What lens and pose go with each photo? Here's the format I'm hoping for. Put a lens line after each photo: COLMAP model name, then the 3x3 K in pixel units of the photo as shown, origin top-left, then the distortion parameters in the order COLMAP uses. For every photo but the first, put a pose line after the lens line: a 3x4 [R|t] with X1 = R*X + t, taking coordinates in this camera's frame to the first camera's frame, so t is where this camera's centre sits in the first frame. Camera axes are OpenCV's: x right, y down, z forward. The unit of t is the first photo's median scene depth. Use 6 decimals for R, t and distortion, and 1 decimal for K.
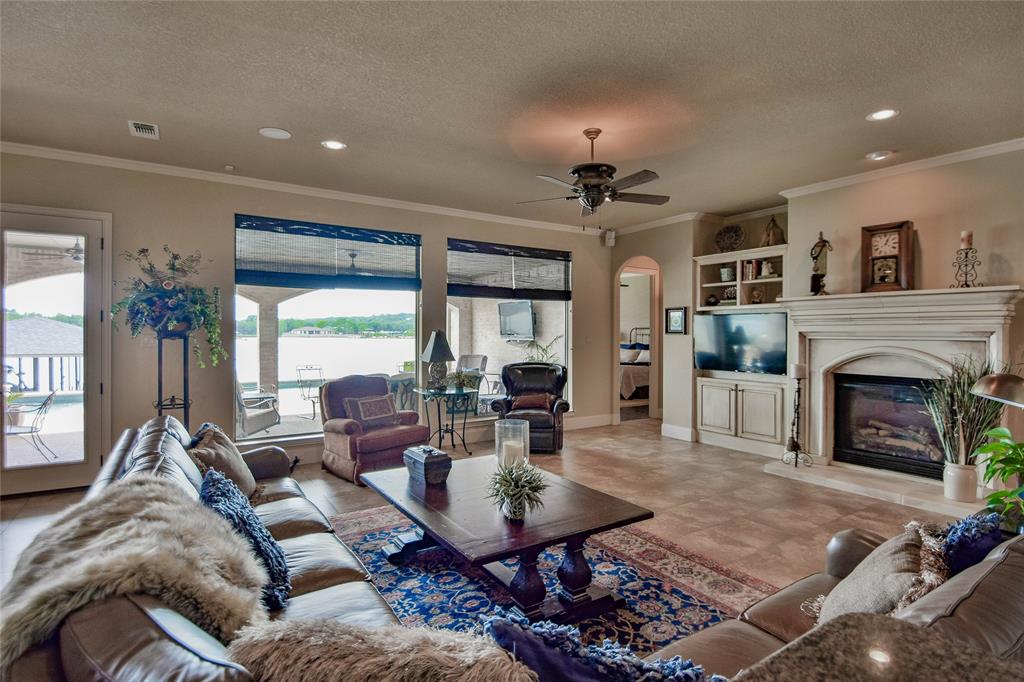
lens RADIAL K [[509.1, 0, 503.5], [0, 509.1, 335.0], [0, 0, 1]] dist [-0.004350, -0.010166]
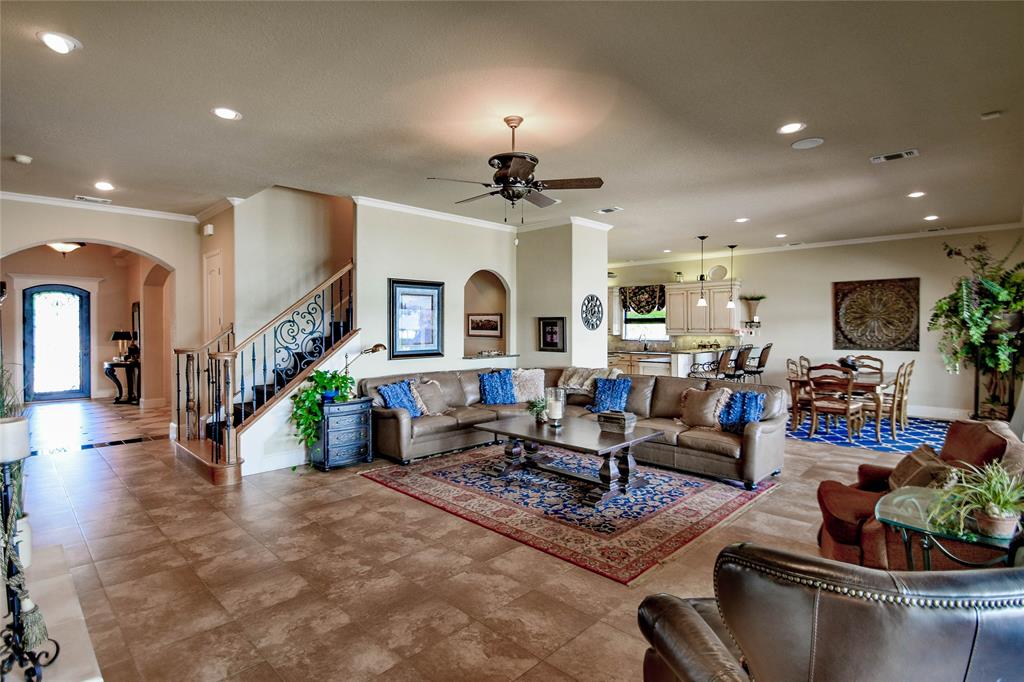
lens RADIAL K [[509.1, 0, 501.7], [0, 509.1, 331.8], [0, 0, 1]] dist [-0.004350, -0.010166]
pose [[-0.977358, -0.000917, -0.211589, 0.313609], [-0.003738, 0.999909, 0.012930, -0.015614], [0.211558, 0.013428, -0.977273, 1.519370]]
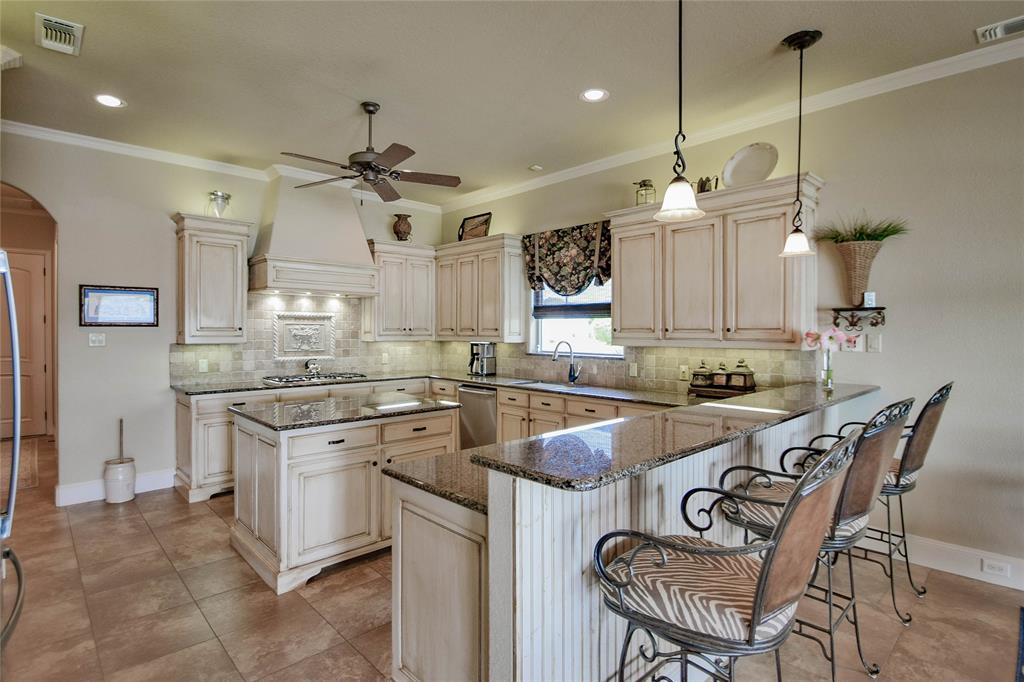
lens RADIAL K [[509.1, 0, 504.5], [0, 509.1, 334.0], [0, 0, 1]] dist [-0.004350, -0.010166]
pose [[-0.983213, -0.007487, -0.182309, -0.523223], [-0.009667, 0.999892, 0.011076, -0.002045], [0.182206, 0.012653, -0.983179, 0.312762]]
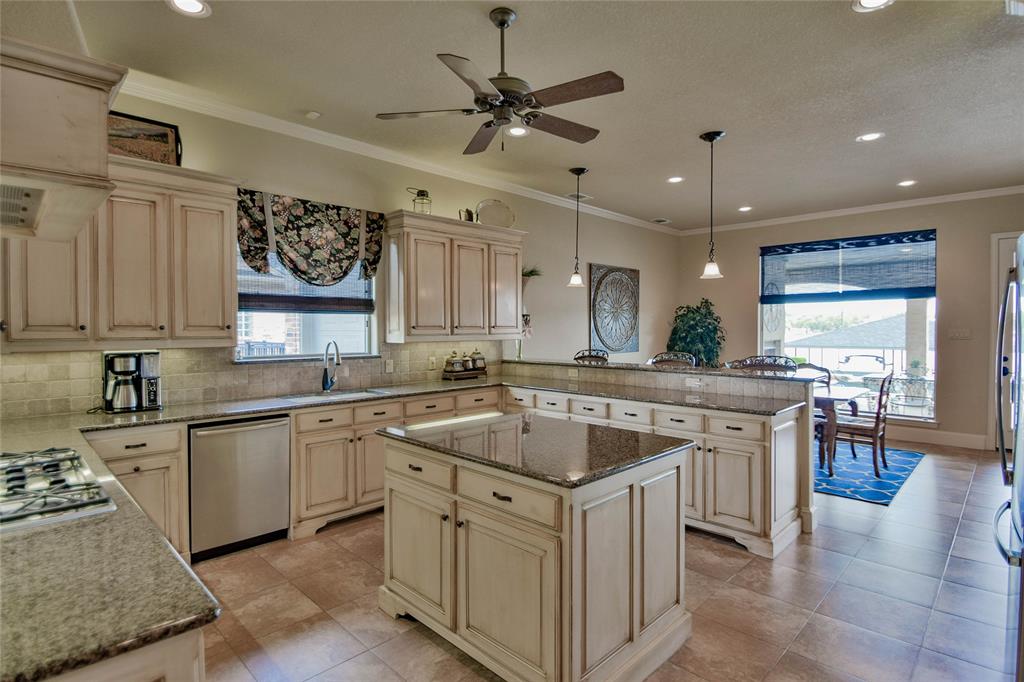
lens RADIAL K [[509.1, 0, 500.8], [0, 509.1, 333.7], [0, 0, 1]] dist [-0.004350, -0.010166]
pose [[0.205729, 0.004977, -0.978596, 0.031090], [-0.001172, 0.999988, 0.004839, 0.005467], [0.978608, 0.000151, 0.205732, -0.529111]]
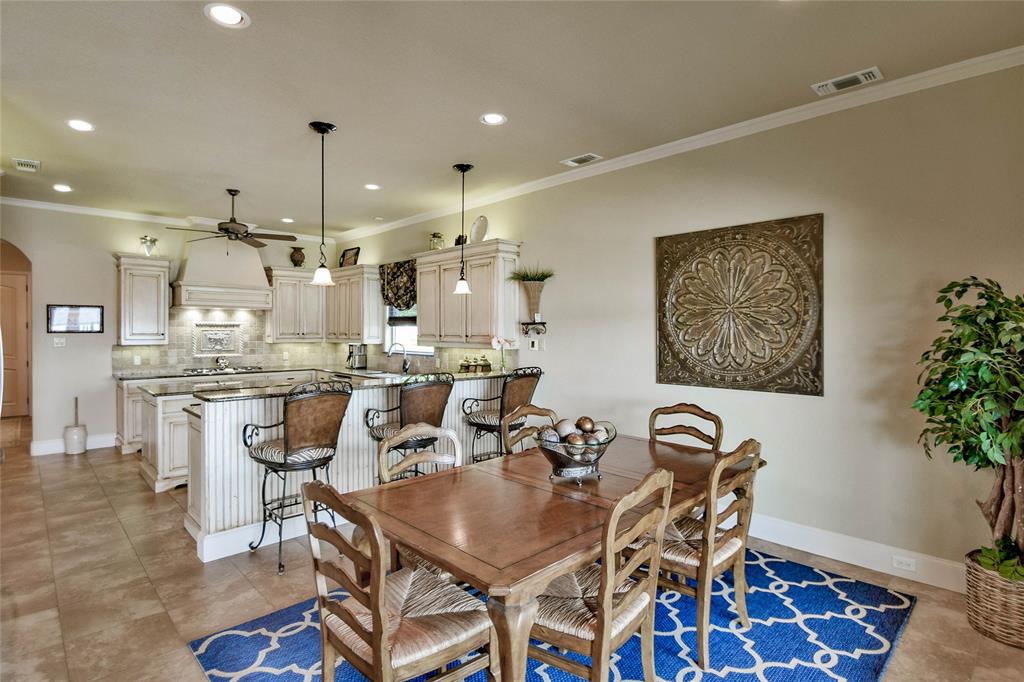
lens RADIAL K [[509.1, 0, 506.9], [0, 509.1, 333.3], [0, 0, 1]] dist [-0.004350, -0.010166]
pose [[-0.980608, -0.007878, -0.195819, -0.833233], [-0.009982, 0.999903, 0.009761, -0.020775], [0.195723, 0.011527, -0.980591, 0.769150]]
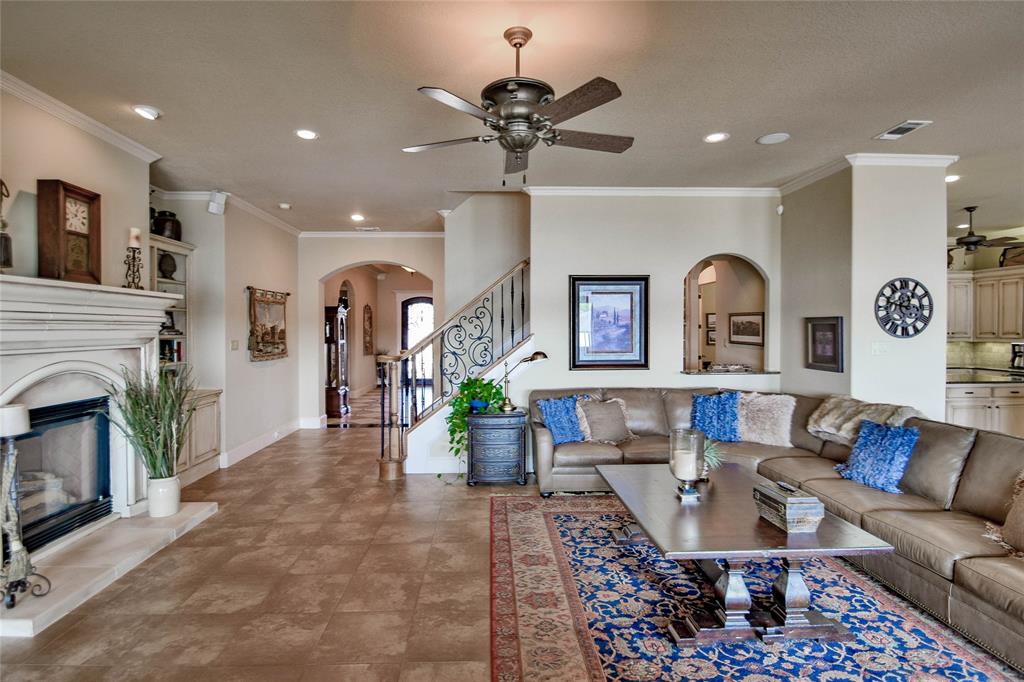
lens RADIAL K [[509.1, 0, 501.7], [0, 509.1, 336.0], [0, 0, 1]] dist [-0.004350, -0.010166]
pose [[-0.858479, -0.009727, 0.512756, -0.110006], [0.001210, 0.999779, 0.020990, -0.024588], [-0.512847, 0.018640, -0.858278, 1.239706]]
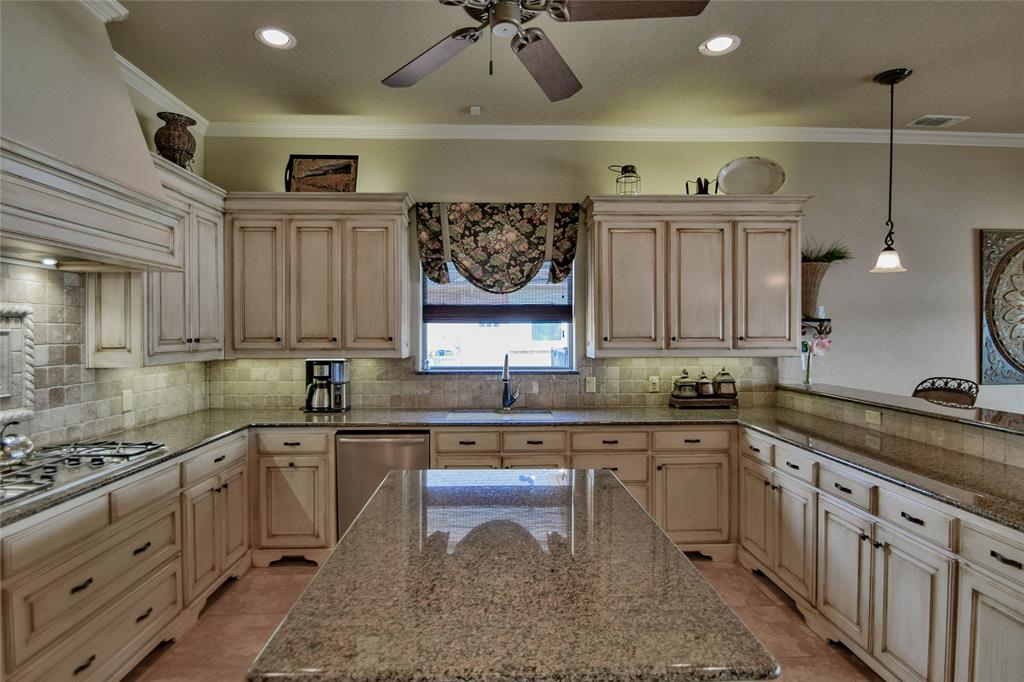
lens RADIAL K [[509.1, 0, 502.4], [0, 509.1, 333.2], [0, 0, 1]] dist [-0.004350, -0.010166]
pose [[-0.516734, -0.001779, -0.856144, -0.184641], [-0.005776, 0.999982, 0.001409, -0.009297], [0.856126, 0.005673, -0.516735, -0.253049]]
